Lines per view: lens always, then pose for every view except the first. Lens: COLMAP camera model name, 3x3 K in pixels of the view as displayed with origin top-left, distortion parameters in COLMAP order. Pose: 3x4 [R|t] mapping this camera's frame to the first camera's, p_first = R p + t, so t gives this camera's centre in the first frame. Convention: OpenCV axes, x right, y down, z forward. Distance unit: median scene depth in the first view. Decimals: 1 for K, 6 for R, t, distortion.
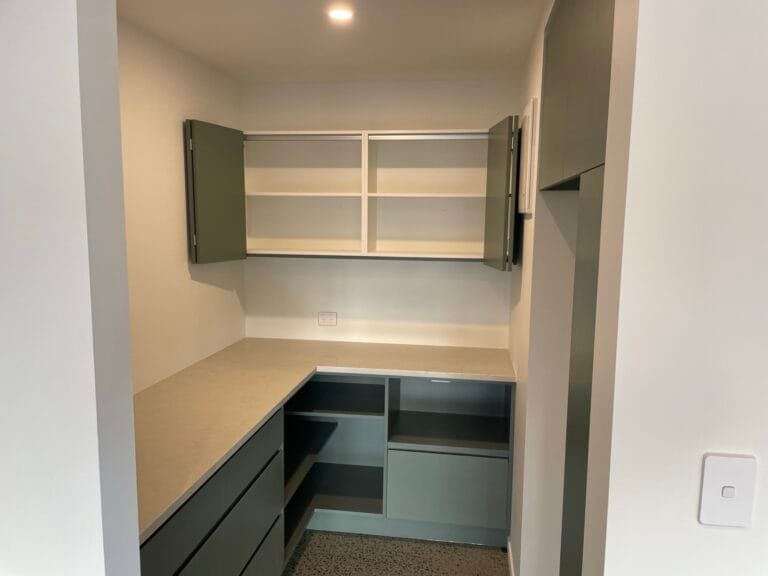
lens RADIAL K [[582.0, 0, 384.0], [0, 582.0, 288.0], [0, 0, 1]] dist [0.097403, -0.154043]
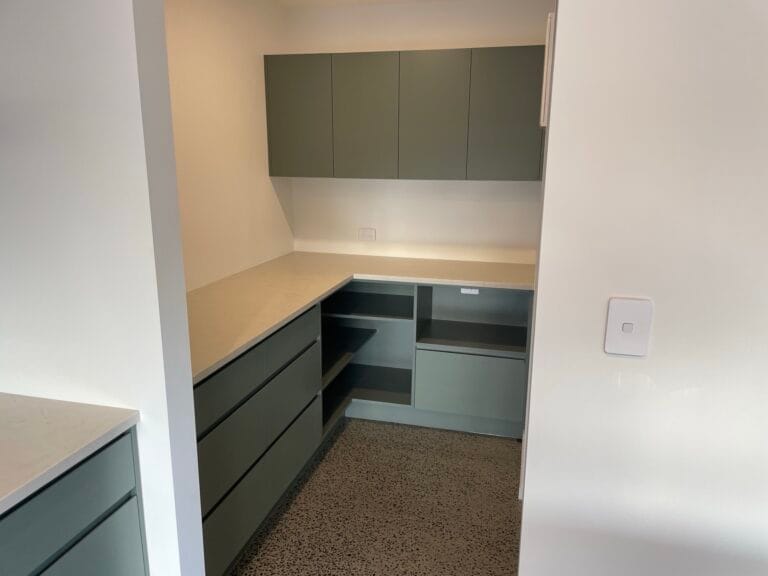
lens RADIAL K [[582.0, 0, 384.0], [0, 582.0, 288.0], [0, 0, 1]] dist [0.097403, -0.154043]
pose [[0.994259, 0.022133, -0.104686, 0.058567], [-0.010550, 0.993883, 0.109929, 0.038490], [0.106479, -0.108193, 0.988411, -0.088760]]
